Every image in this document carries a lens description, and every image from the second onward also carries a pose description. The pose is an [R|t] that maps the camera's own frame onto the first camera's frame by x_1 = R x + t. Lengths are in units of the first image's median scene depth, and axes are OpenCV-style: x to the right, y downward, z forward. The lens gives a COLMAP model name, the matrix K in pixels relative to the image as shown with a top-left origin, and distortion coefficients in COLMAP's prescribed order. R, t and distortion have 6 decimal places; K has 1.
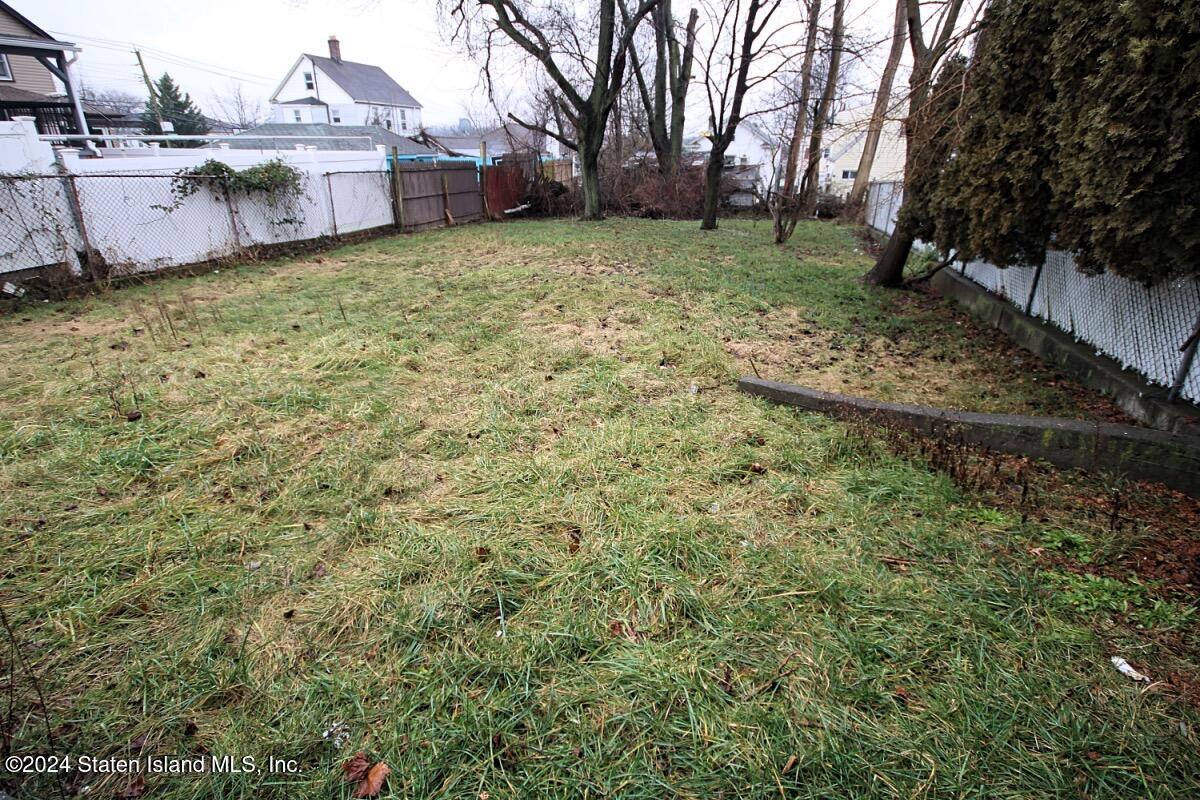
lens RADIAL K [[577.8, 0, 600.0], [0, 577.8, 400.0], [0, 0, 1]] dist [0.003007, 0.000435]
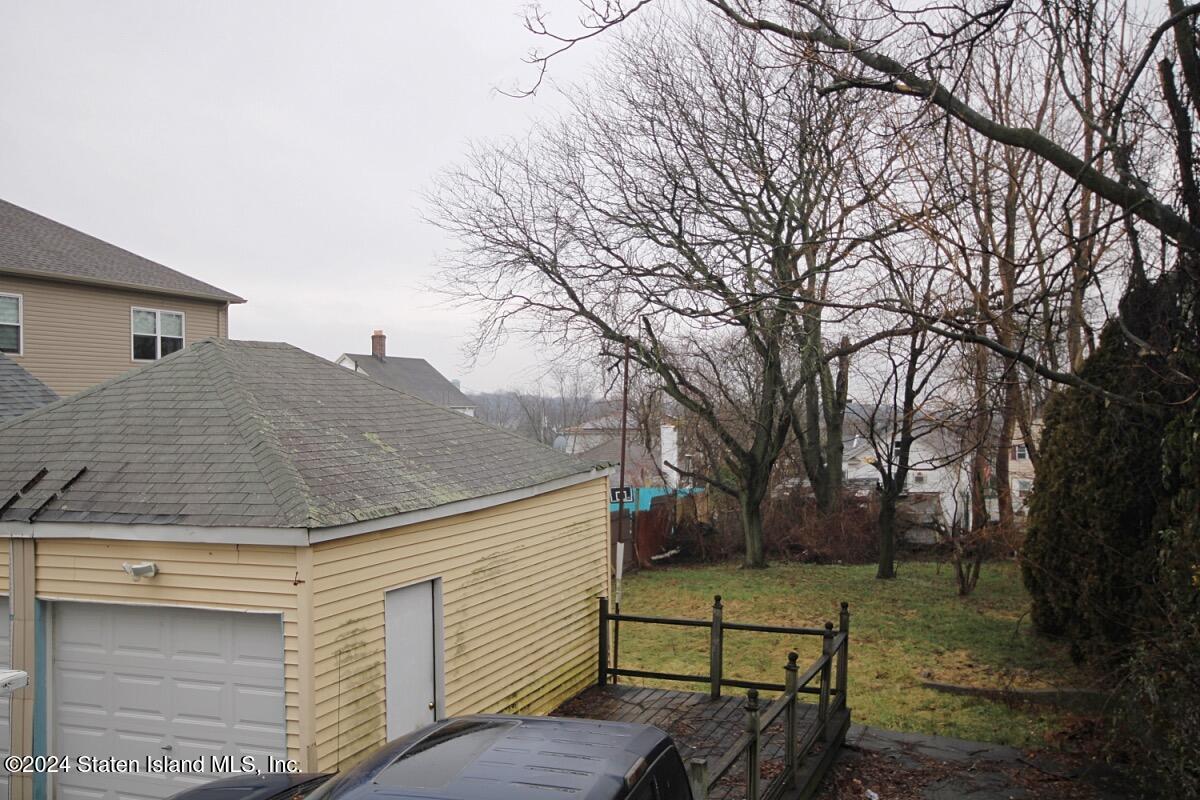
lens RADIAL K [[1142.3, 0, 600.0], [0, 1142.3, 400.0], [0, 0, 1]] dist [0.005152, 0.003896]
pose [[0.998655, -0.013364, -0.050096, -0.161095], [-0.007878, 0.915877, -0.401382, 0.165807], [0.051246, 0.401237, 0.914540, -0.746975]]
